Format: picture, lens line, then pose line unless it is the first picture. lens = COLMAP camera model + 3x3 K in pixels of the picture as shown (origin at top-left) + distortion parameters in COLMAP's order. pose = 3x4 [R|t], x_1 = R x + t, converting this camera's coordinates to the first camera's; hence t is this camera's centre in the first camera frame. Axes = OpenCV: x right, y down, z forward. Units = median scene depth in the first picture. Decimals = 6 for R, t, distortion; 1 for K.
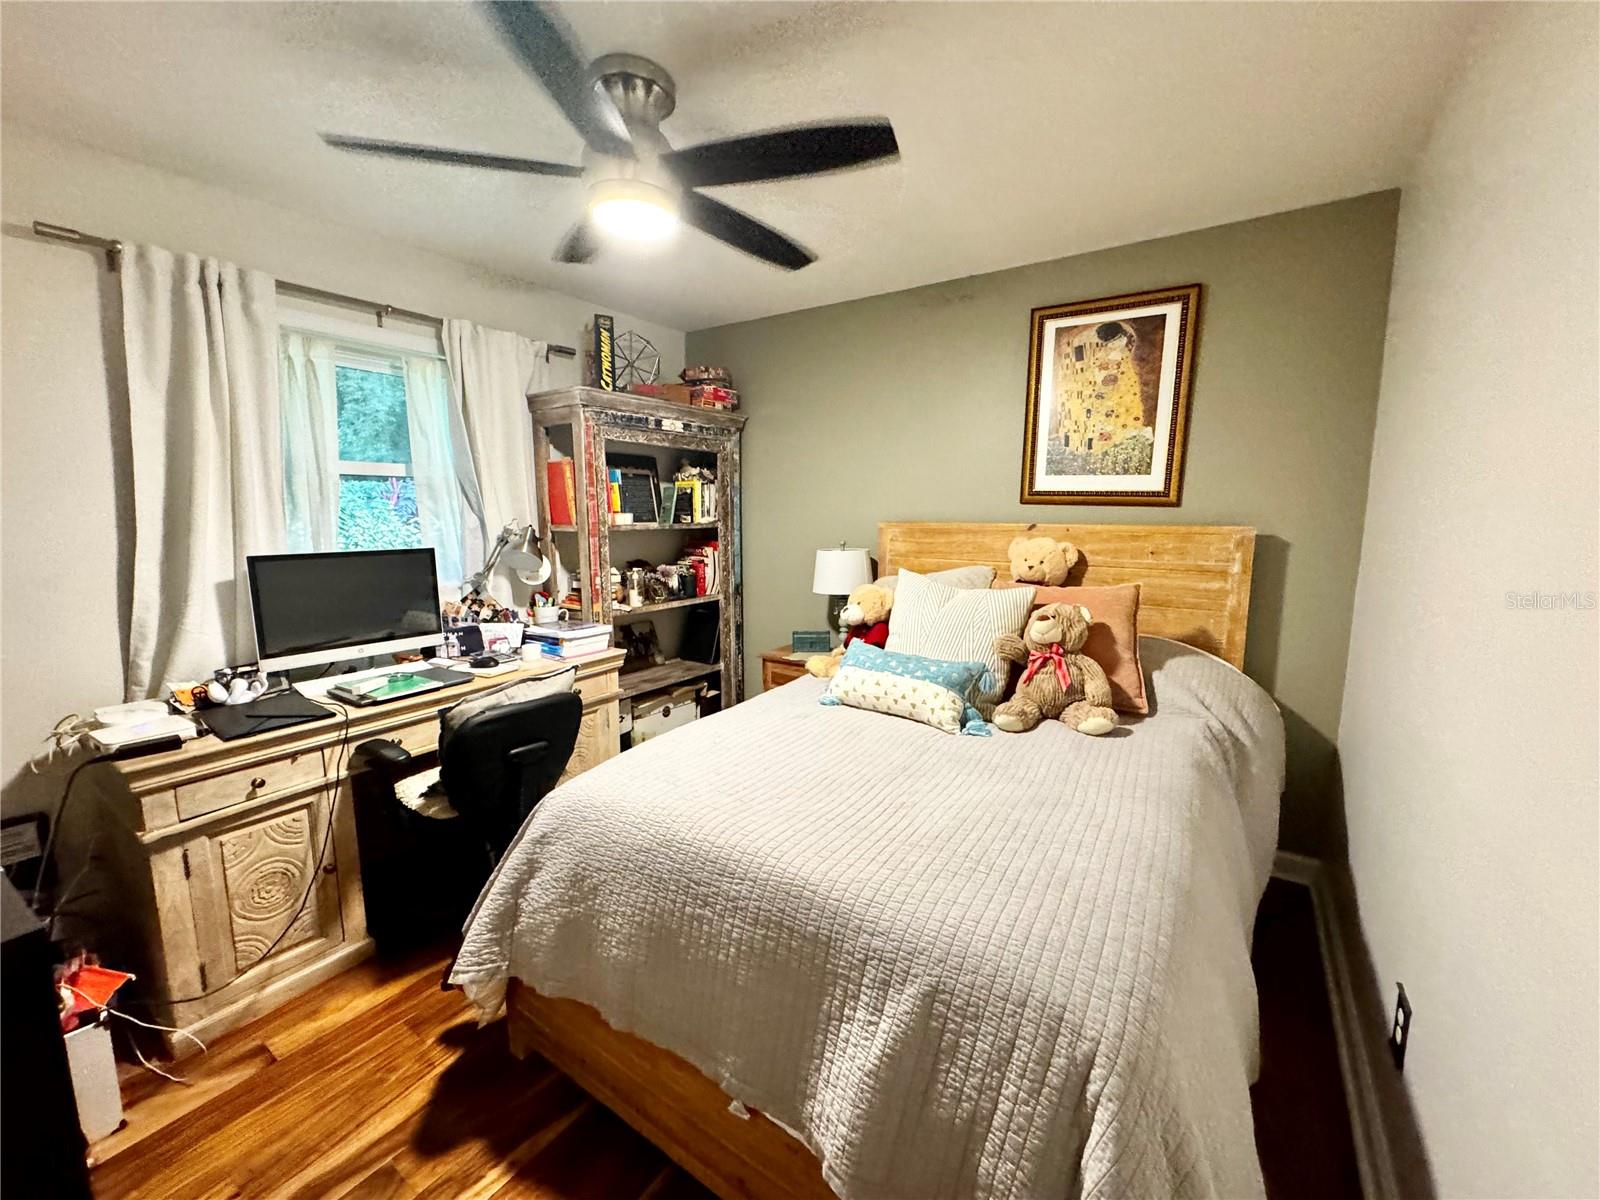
lens RADIAL K [[642.4, 0, 797.5], [0, 642.4, 597.4], [0, 0, 1]] dist [-0.002880, 0.001215]
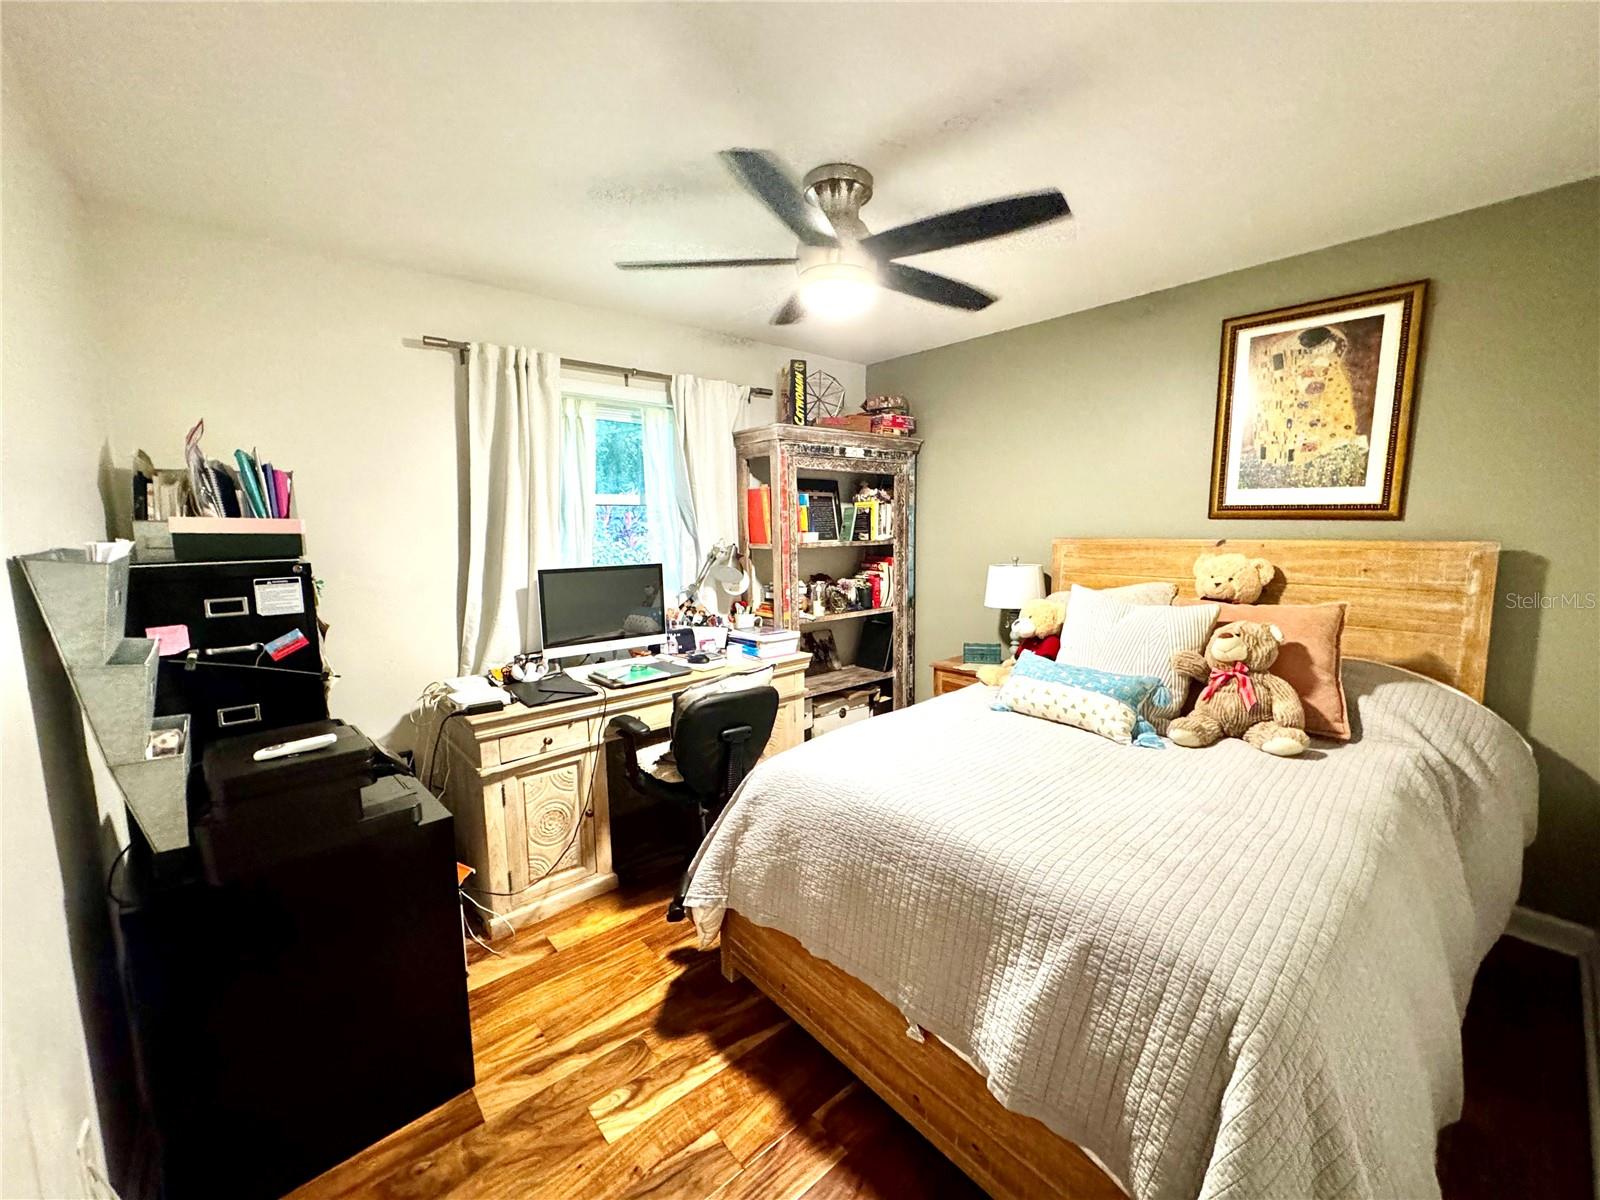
lens RADIAL K [[642.4, 0, 797.0], [0, 642.4, 596.3], [0, 0, 1]] dist [-0.002880, 0.001215]
pose [[0.966544, 0.015633, -0.256024, -0.006438], [-0.021336, 0.999582, -0.019513, 0.005102], [0.255612, 0.024323, 0.966473, -0.143630]]
